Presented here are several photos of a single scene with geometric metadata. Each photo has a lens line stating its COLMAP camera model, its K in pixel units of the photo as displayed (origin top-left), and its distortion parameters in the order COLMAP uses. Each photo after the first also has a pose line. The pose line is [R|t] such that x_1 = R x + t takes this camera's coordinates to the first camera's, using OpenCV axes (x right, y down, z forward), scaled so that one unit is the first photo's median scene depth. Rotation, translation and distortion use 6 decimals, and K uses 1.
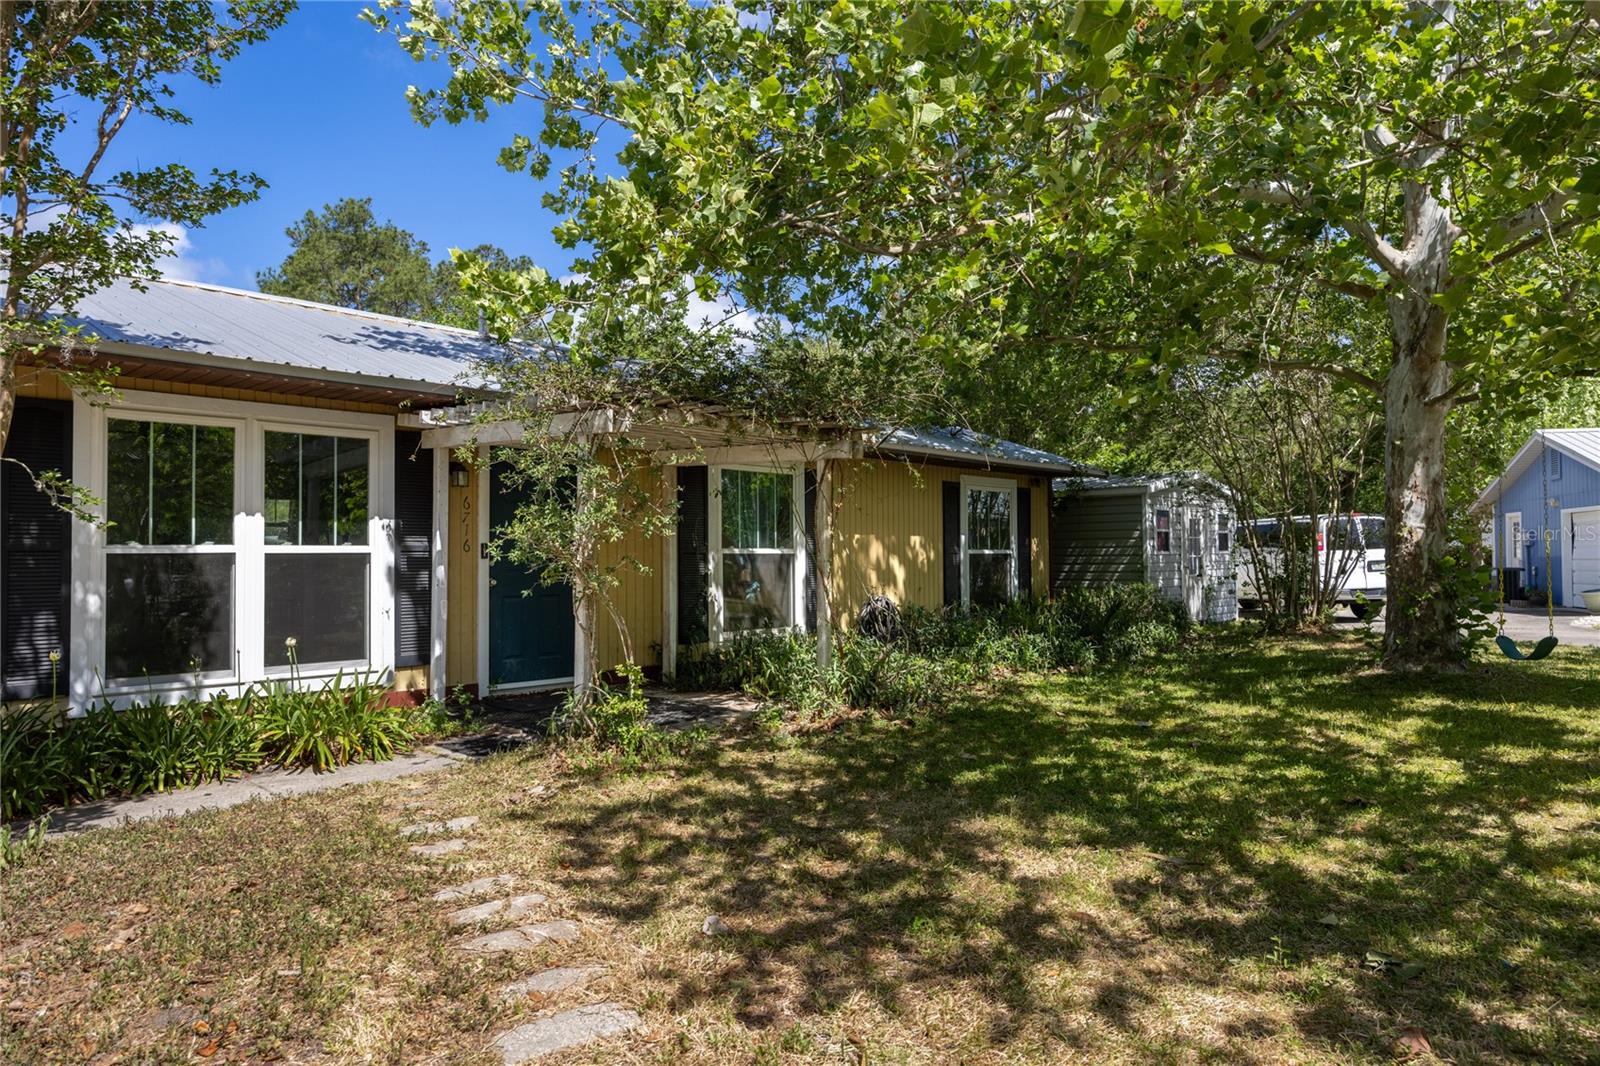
lens RADIAL K [[1009.4, 0, 800.0], [0, 1009.4, 533.0], [0, 0, 1]] dist [-0.016123, 0.000539]
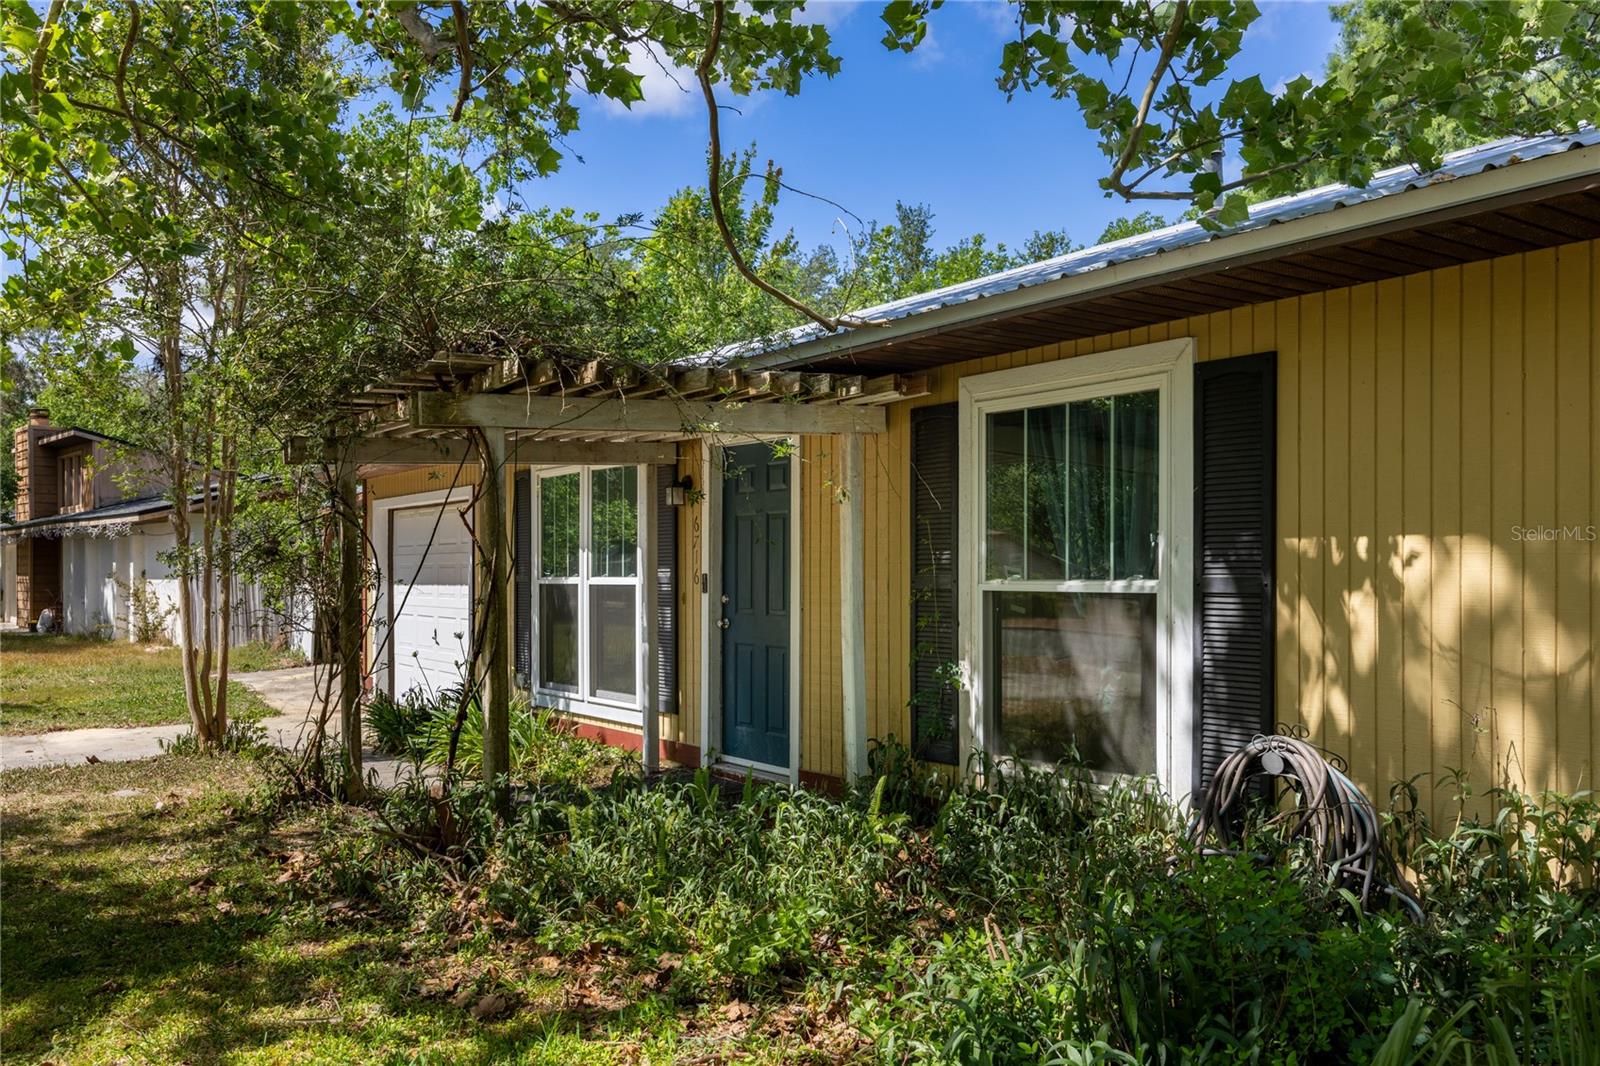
lens RADIAL K [[1280.1, 0, 795.0], [0, 1280.1, 580.0], [0, 0, 1]] dist [-0.002101, 0.002950]
pose [[-0.200783, 0.006353, -0.979615, 0.707663], [0.021459, 0.999768, 0.002085, 0.016063], [0.979401, -0.020603, -0.200873, 1.356490]]
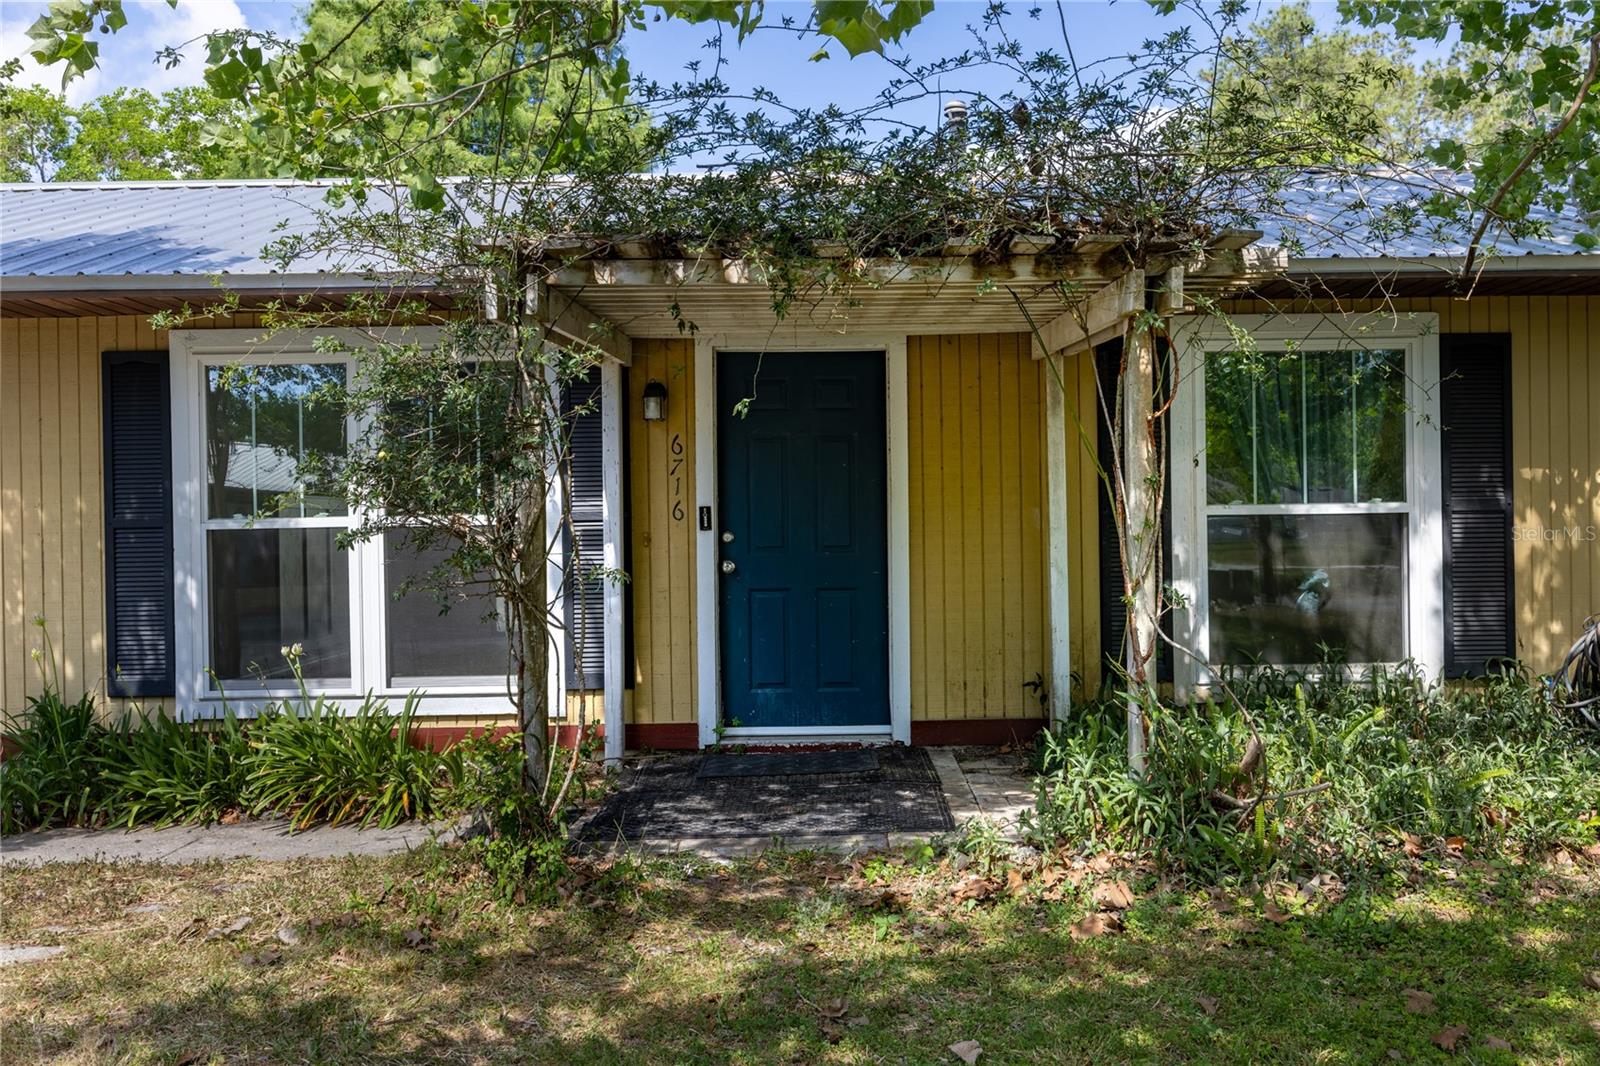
lens RADIAL K [[1372.1, 0, 800.0], [0, 1372.1, 533.0], [0, 0, 1]] dist [-0.001496, 0.001561]
pose [[0.682847, -0.002737, -0.730557, 0.389532], [0.028954, 0.999309, 0.023320, 0.009124], [0.729988, -0.037076, 0.682454, 0.477329]]
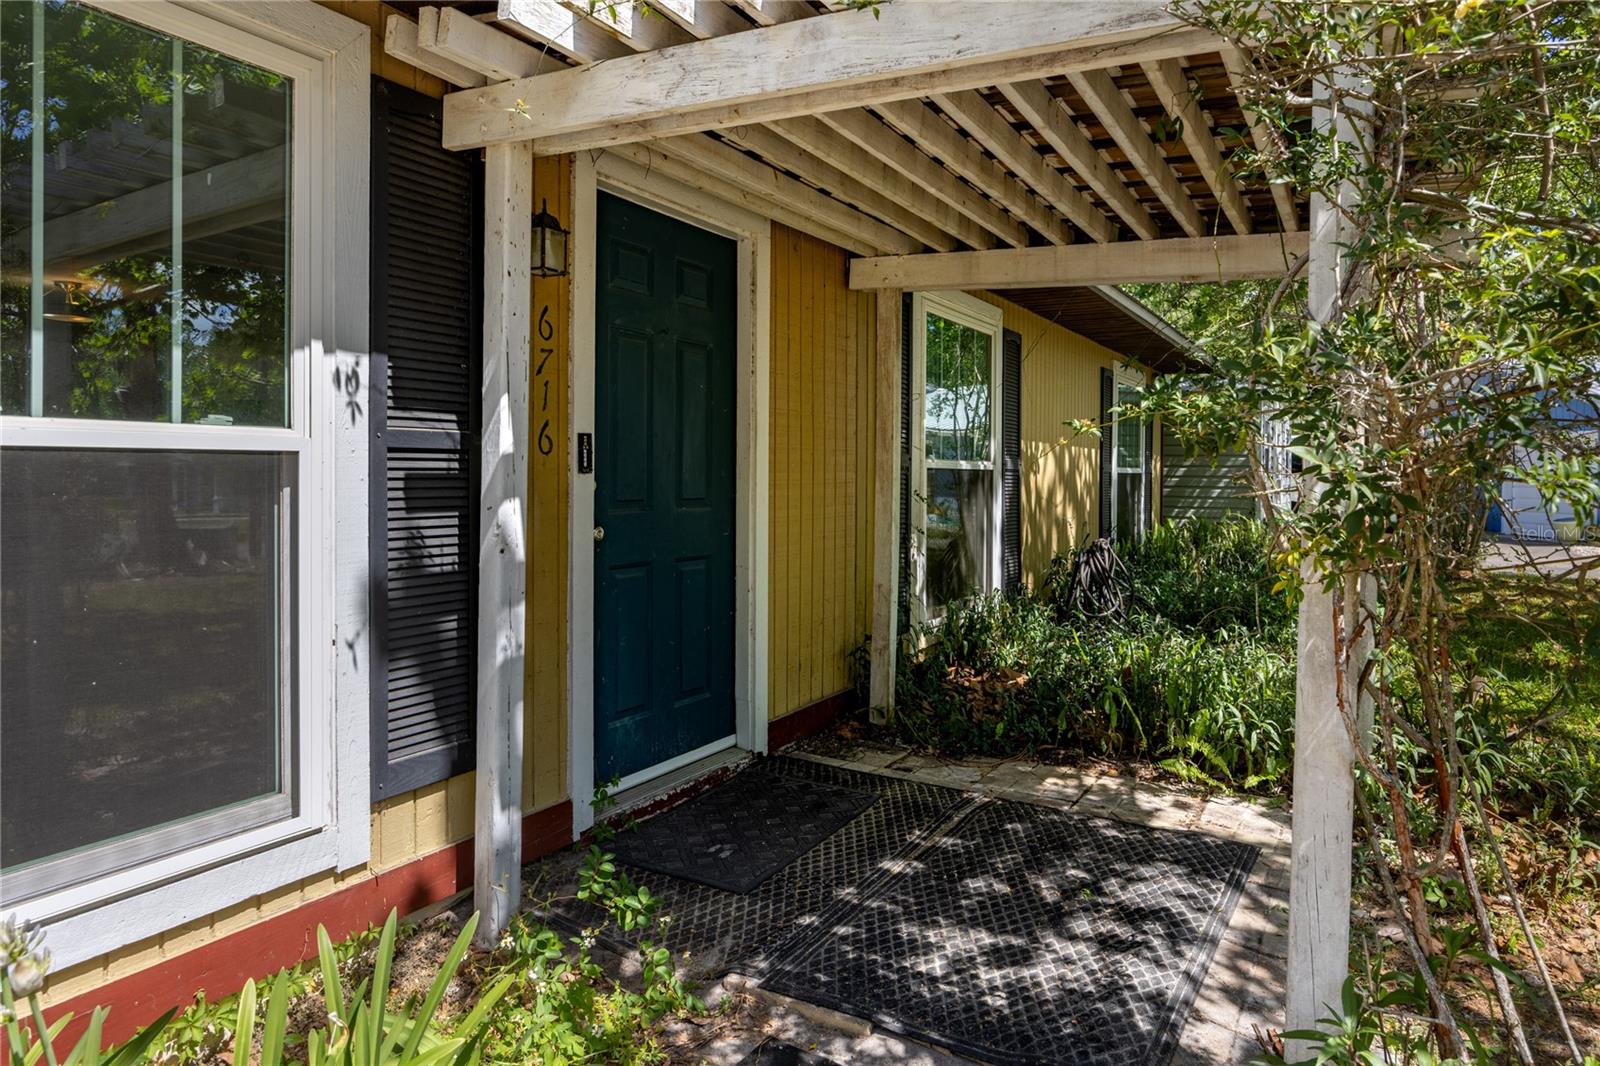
lens RADIAL K [[1004.3, 0, 853.8], [0, 1004.3, 478.4], [0, 0, 1]] dist [0.009862, 0.002327]
pose [[0.965029, 0.009530, 0.261969, -0.334774], [-0.016835, 0.999529, 0.025653, 0.017031], [-0.261602, -0.029166, 0.964735, 0.641434]]
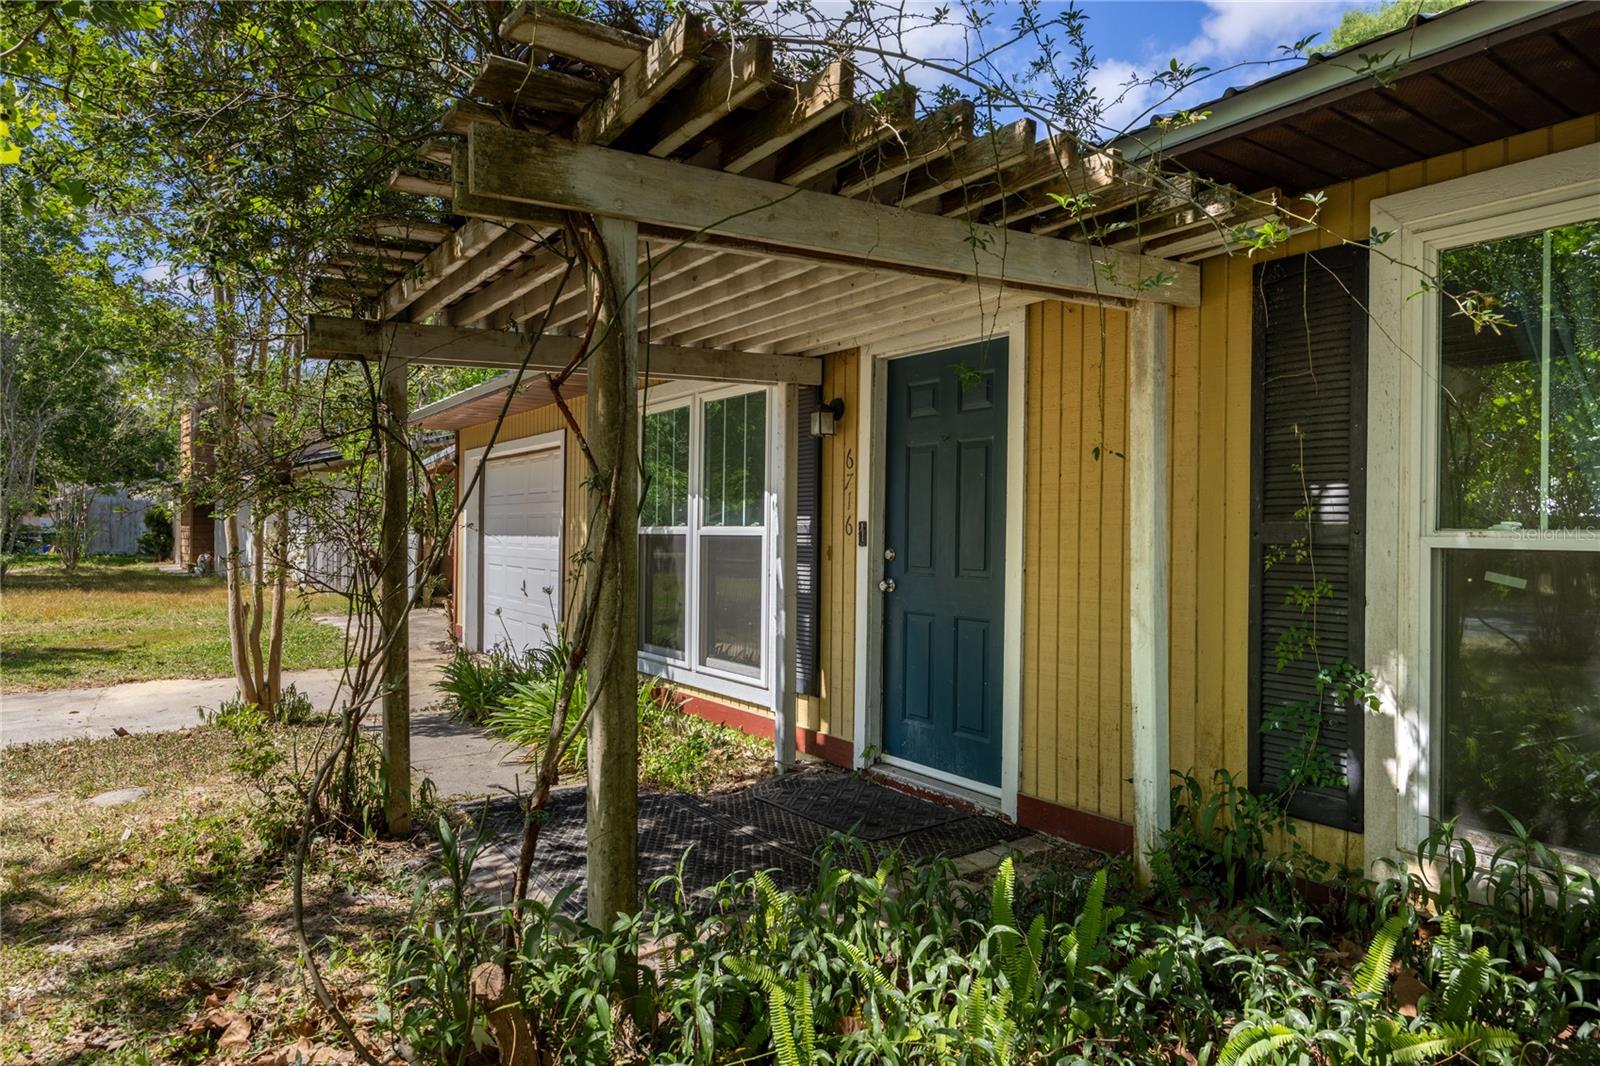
lens RADIAL K [[967.2, 0, 800.0], [0, 967.2, 533.0], [0, 0, 1]] dist [-0.000181, -0.000627]
pose [[-0.204220, -0.000639, -0.978925, 0.297624], [0.009582, 0.999951, -0.002652, 0.020003], [0.978878, -0.009922, -0.204204, 1.154867]]
